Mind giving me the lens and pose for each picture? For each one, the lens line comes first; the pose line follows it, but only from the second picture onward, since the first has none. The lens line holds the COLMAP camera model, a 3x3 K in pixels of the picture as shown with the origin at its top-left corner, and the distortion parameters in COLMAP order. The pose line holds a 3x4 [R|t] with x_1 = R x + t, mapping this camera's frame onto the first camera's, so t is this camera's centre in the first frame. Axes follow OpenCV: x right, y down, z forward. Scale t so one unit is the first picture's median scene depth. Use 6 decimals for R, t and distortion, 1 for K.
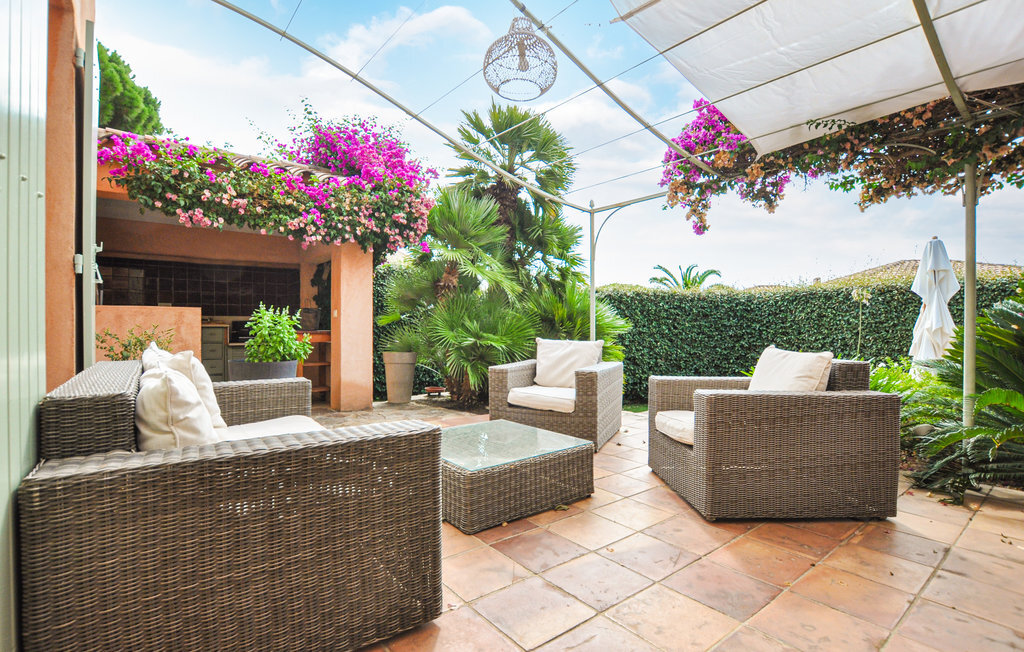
lens RADIAL K [[478.6, 0, 516.2], [0, 478.6, 325.3], [0, 0, 1]] dist [-0.018626, 0.000001]
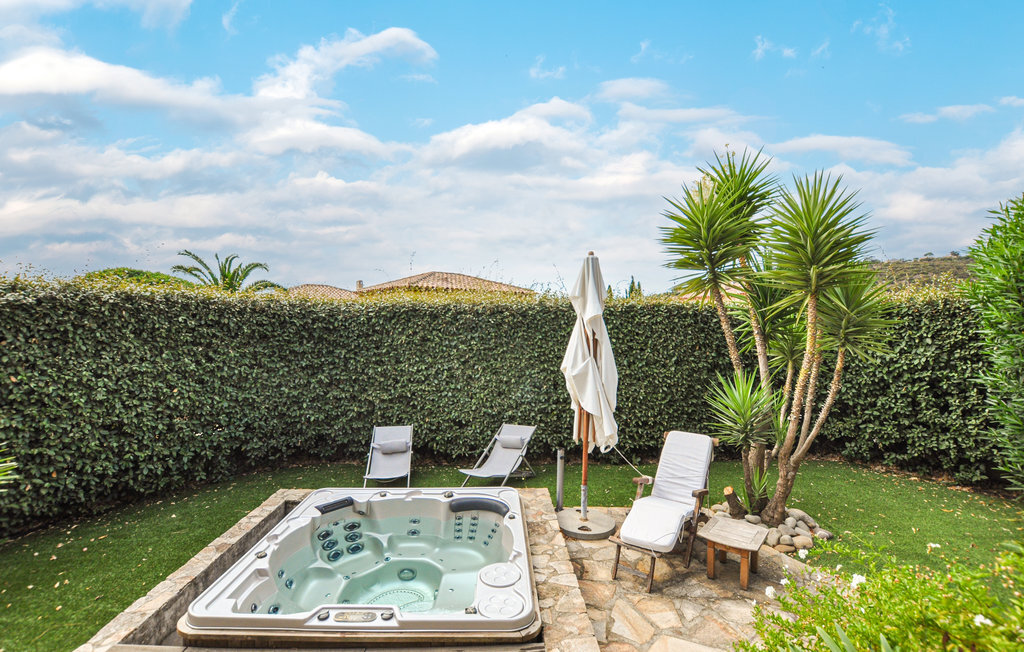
lens RADIAL K [[478.6, 0, 516.2], [0, 478.6, 325.3], [0, 0, 1]] dist [-0.018626, 0.000001]
pose [[0.626043, 0.002718, 0.779784, 0.119596], [-0.009119, 0.999951, 0.003836, -0.041646], [-0.779735, -0.009513, 0.626037, 0.358972]]
